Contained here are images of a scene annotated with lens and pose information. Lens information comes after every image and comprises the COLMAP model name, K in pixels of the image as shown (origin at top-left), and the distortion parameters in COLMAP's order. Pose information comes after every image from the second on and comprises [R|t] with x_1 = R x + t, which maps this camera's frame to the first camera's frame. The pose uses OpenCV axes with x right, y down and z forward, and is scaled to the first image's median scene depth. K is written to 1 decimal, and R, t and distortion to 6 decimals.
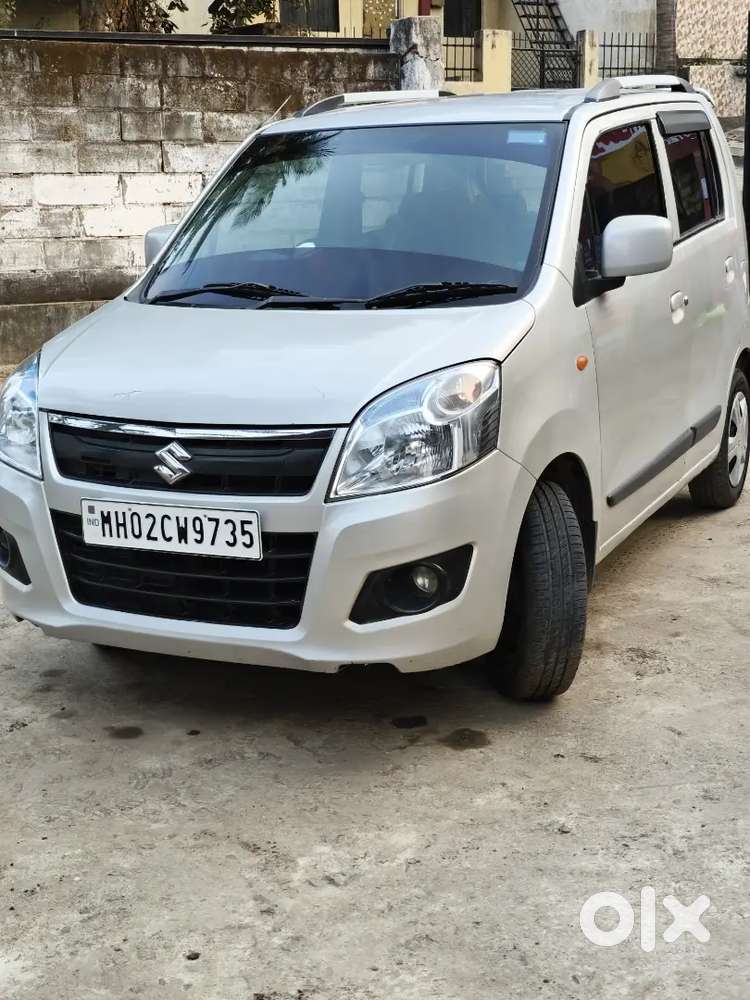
lens RADIAL K [[1407.9, 0, 375.0], [0, 1407.9, 500.0], [0, 0, 1]] dist [0.038506, 0.094921]
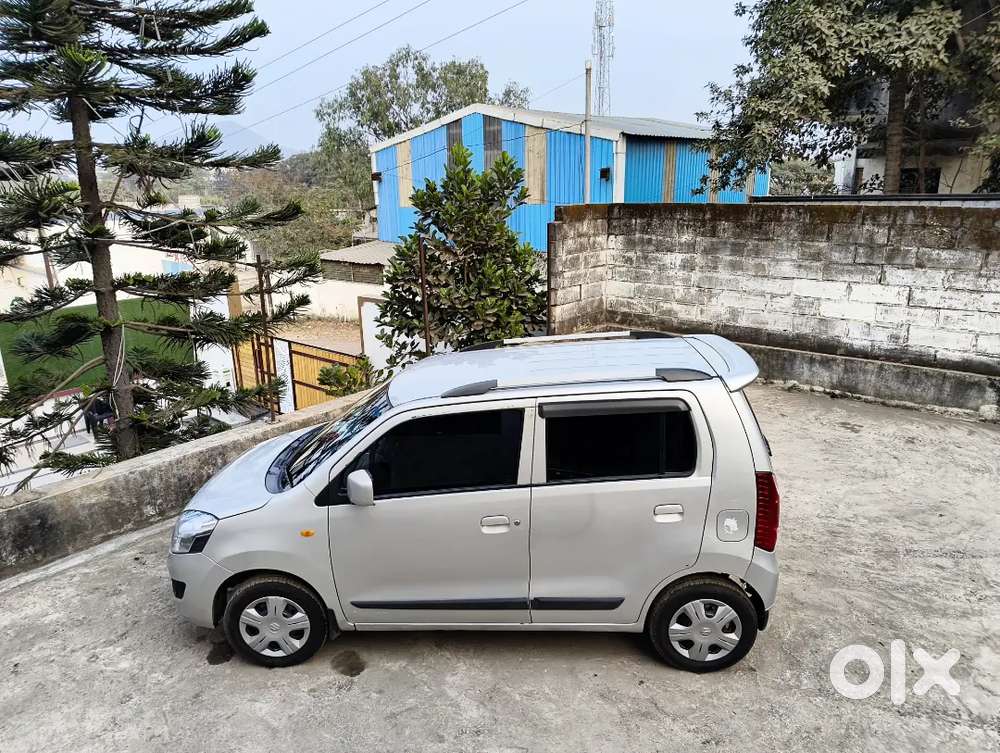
lens RADIAL K [[687.8, 0, 498.6], [0, 687.8, 379.7], [0, 0, 1]] dist [0.053329, -0.058380]
pose [[0.390542, 0.268288, -0.880624, 1.167891], [-0.191062, 0.959384, 0.207550, -0.619489], [0.900540, 0.087197, 0.425940, 0.880905]]
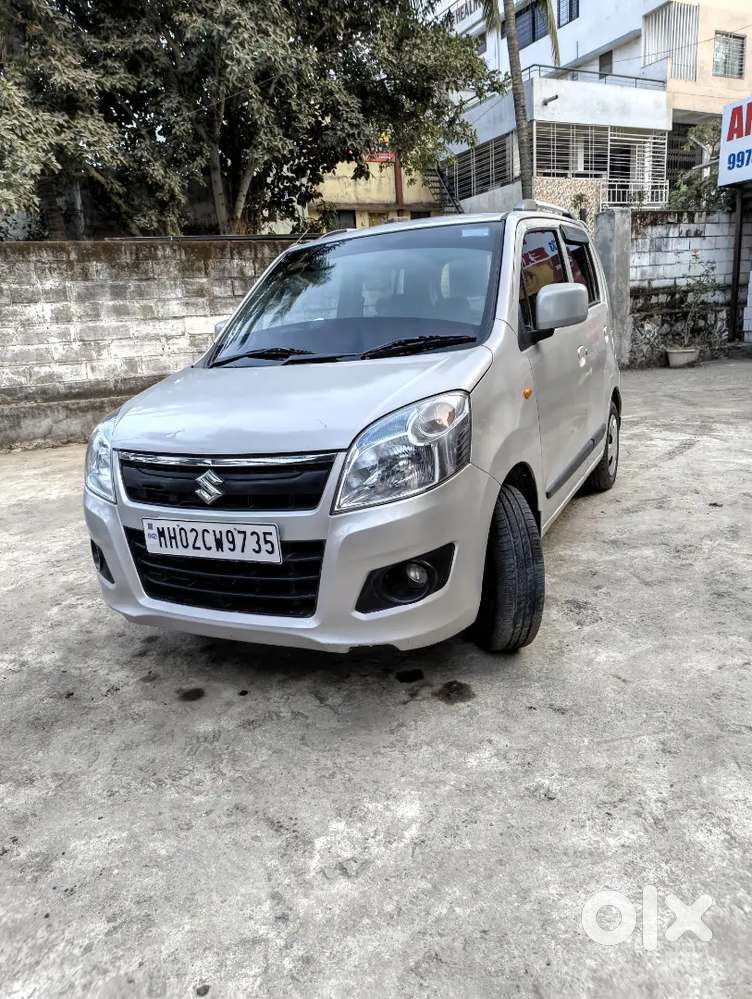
lens RADIAL K [[689.5, 0, 370.5], [0, 689.5, 496.3], [0, 0, 1]] dist [0.045198, -0.053237]
pose [[0.998404, -0.048867, -0.028296, 0.014849], [0.049309, 0.998669, 0.015144, -0.019445], [0.027518, -0.016515, 0.999485, 0.376342]]
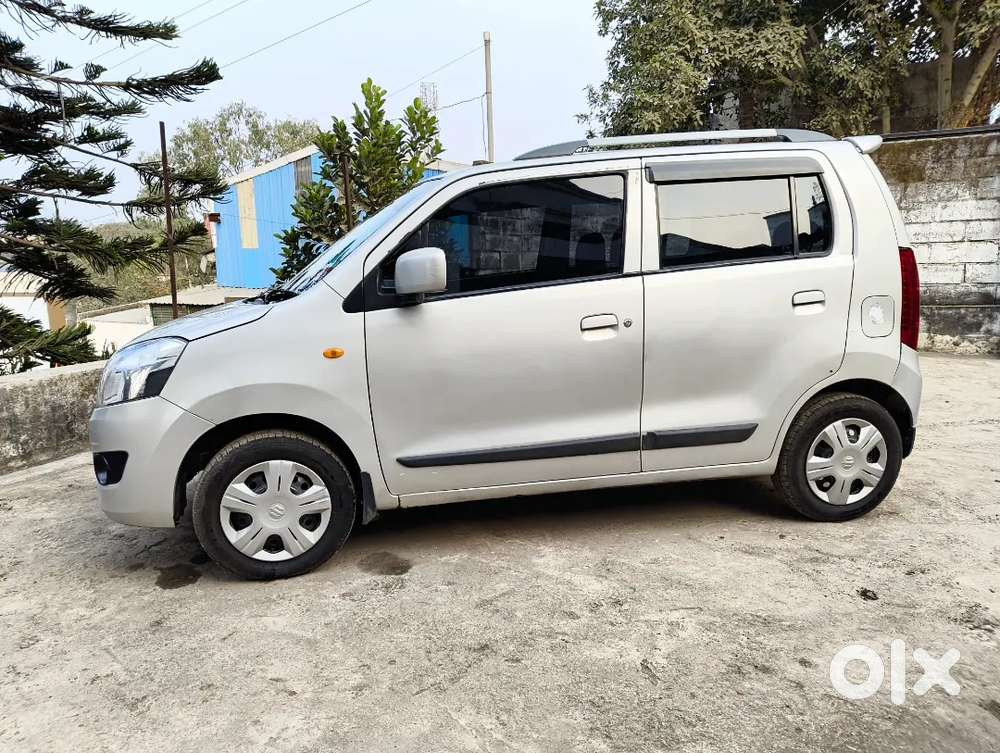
lens RADIAL K [[687.8, 0, 498.6], [0, 687.8, 379.7], [0, 0, 1]] dist [0.053329, -0.058380]
pose [[0.597518, 0.153240, -0.787077, 0.845527], [-0.170099, 0.983453, 0.062340, -0.154164], [0.783606, 0.096631, 0.613697, 0.784578]]
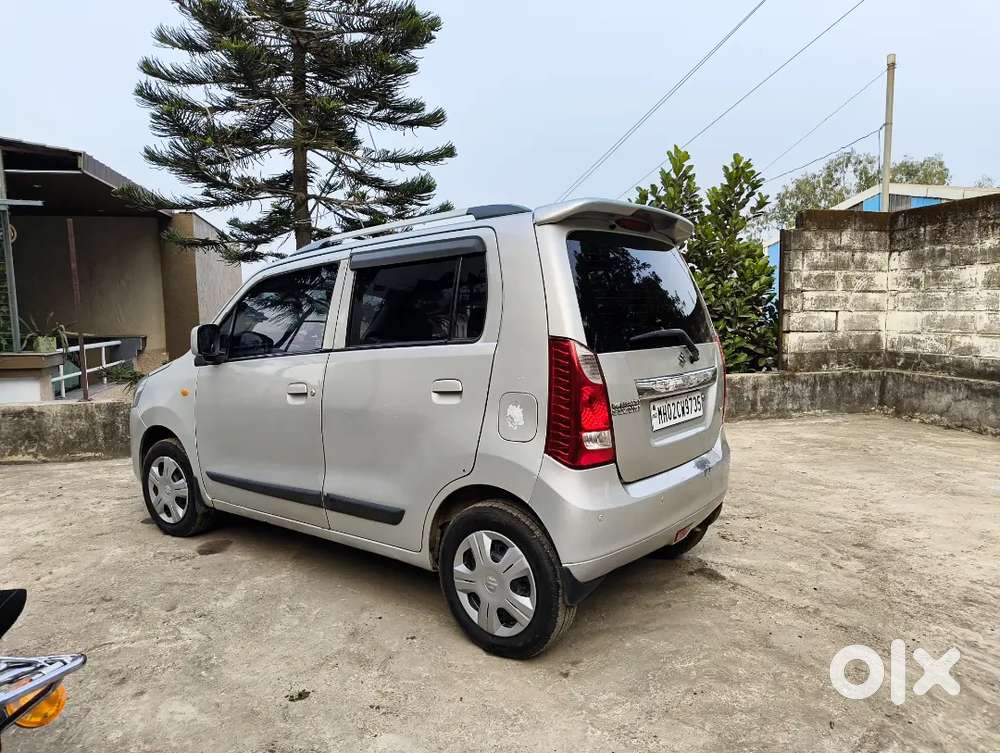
lens RADIAL K [[690.2, 0, 500.0], [0, 690.2, 379.6], [0, 0, 1]] dist [0.045198, -0.053237]
pose [[-0.211578, 0.117821, -0.970233, 1.126373], [-0.199112, 0.966692, 0.160812, -0.404002], [0.956864, 0.227210, -0.181071, 1.770832]]
